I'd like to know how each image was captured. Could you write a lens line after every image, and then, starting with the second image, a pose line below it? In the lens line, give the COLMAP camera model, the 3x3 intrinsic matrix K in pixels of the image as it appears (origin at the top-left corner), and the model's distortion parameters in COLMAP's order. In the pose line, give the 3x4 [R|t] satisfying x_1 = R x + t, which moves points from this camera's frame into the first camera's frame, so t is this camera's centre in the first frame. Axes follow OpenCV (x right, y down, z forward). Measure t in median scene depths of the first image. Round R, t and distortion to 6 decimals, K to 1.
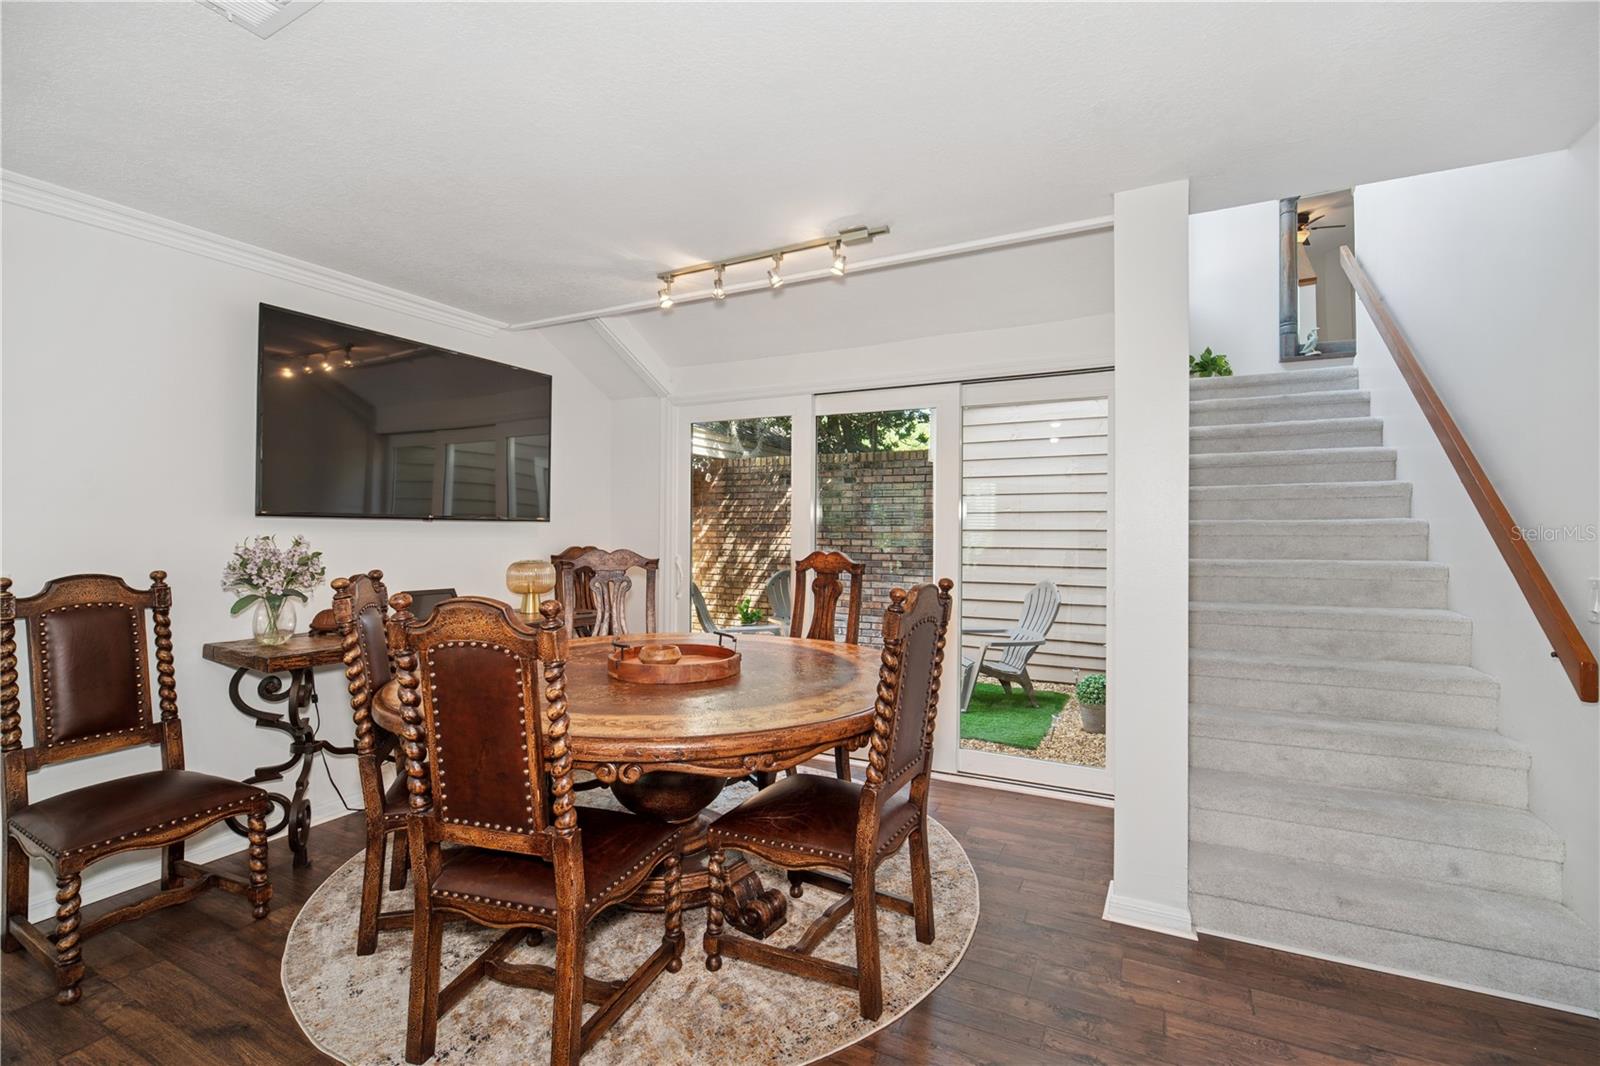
lens RADIAL K [[714.4, 0, 800.8], [0, 714.4, 541.1], [0, 0, 1]] dist [-0.003617, -0.000527]
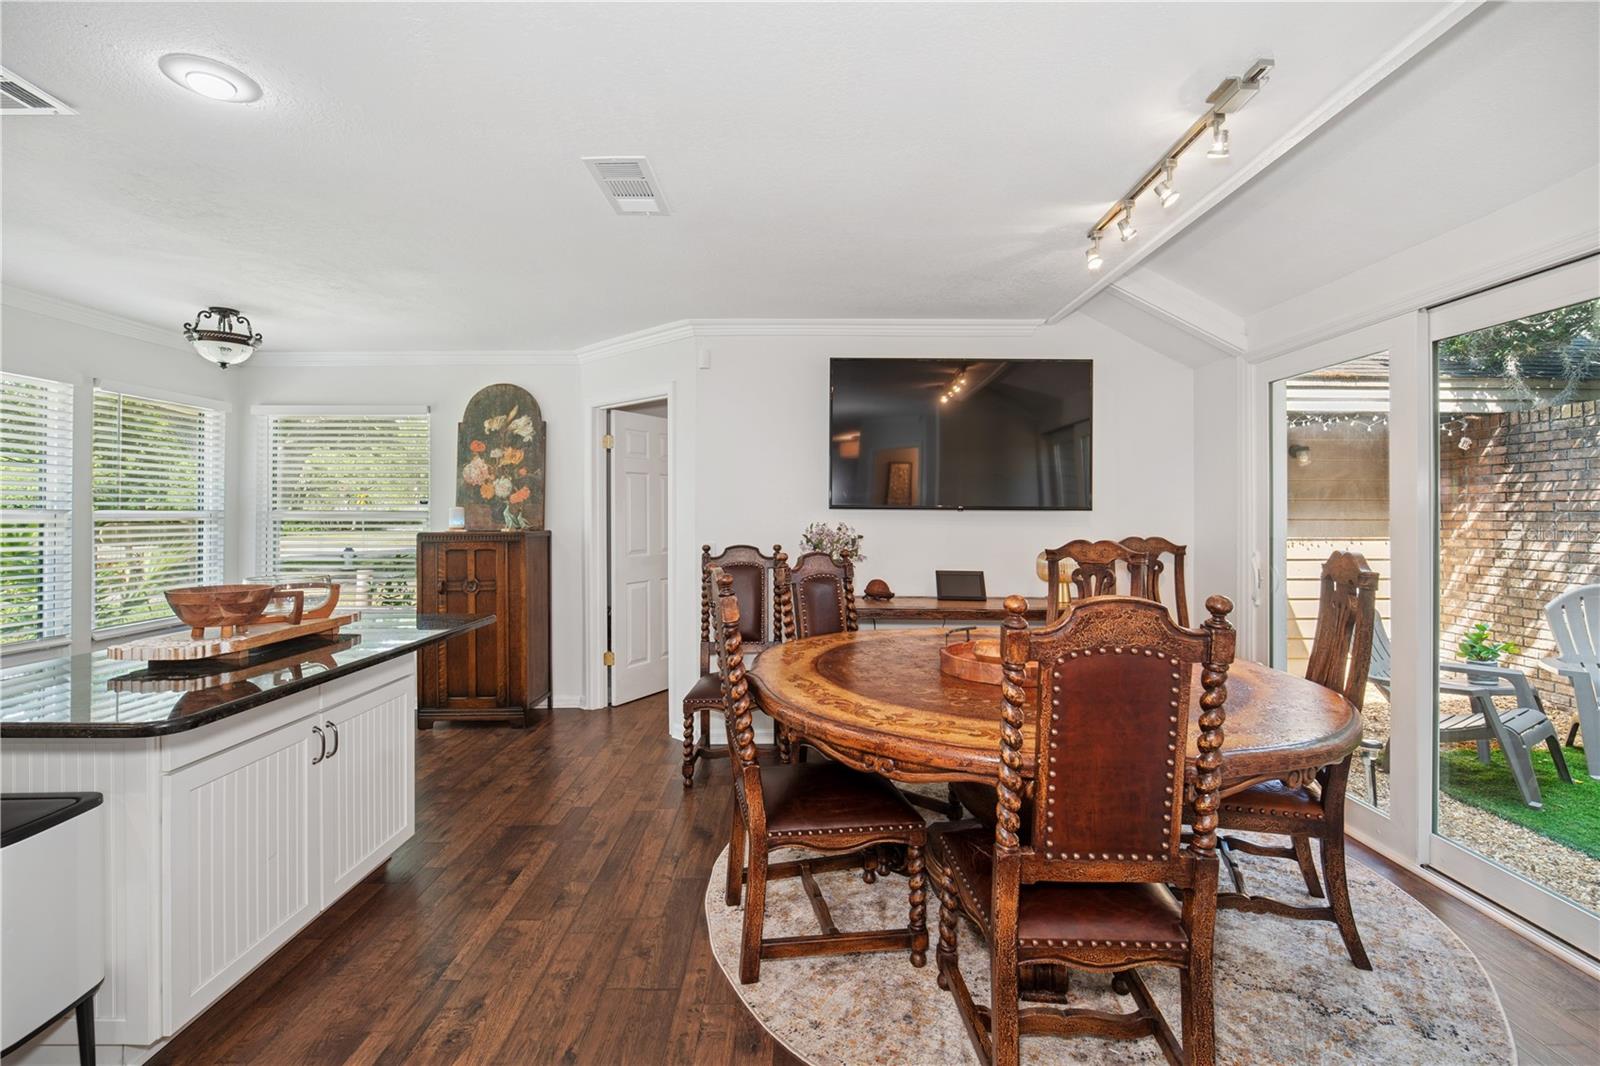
lens RADIAL K [[711.9, 0, 800.0], [0, 711.9, 533.0], [0, 0, 1]] dist [-0.007260, 0.000718]
pose [[0.462868, 0.019373, -0.886216, 0.191746], [-0.014613, 0.999792, 0.014223, -0.002937], [0.886307, 0.006367, 0.463055, 0.120914]]
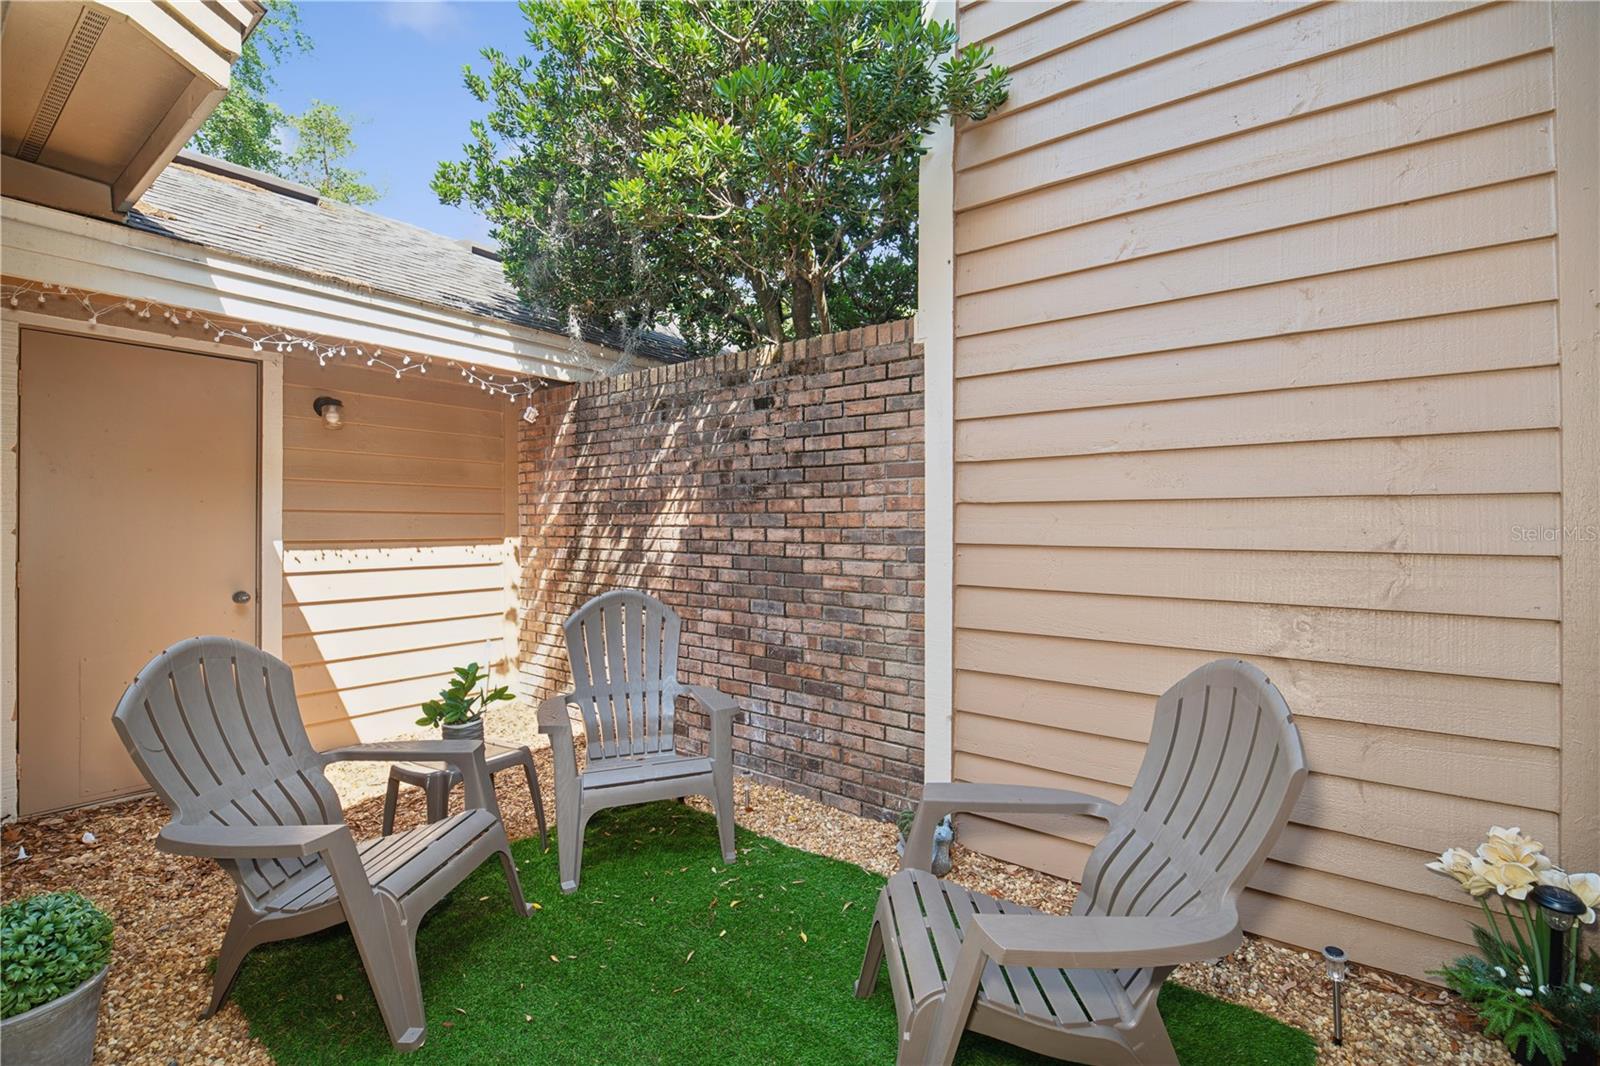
lens RADIAL K [[711.9, 0, 800.0], [0, 711.9, 533.0], [0, 0, 1]] dist [-0.007260, 0.000718]
pose [[0.985937, -0.000728, -0.167119, 0.169783], [-0.000041, 0.999989, -0.004602, 0.003072], [0.167120, 0.004544, 0.985926, 0.532351]]
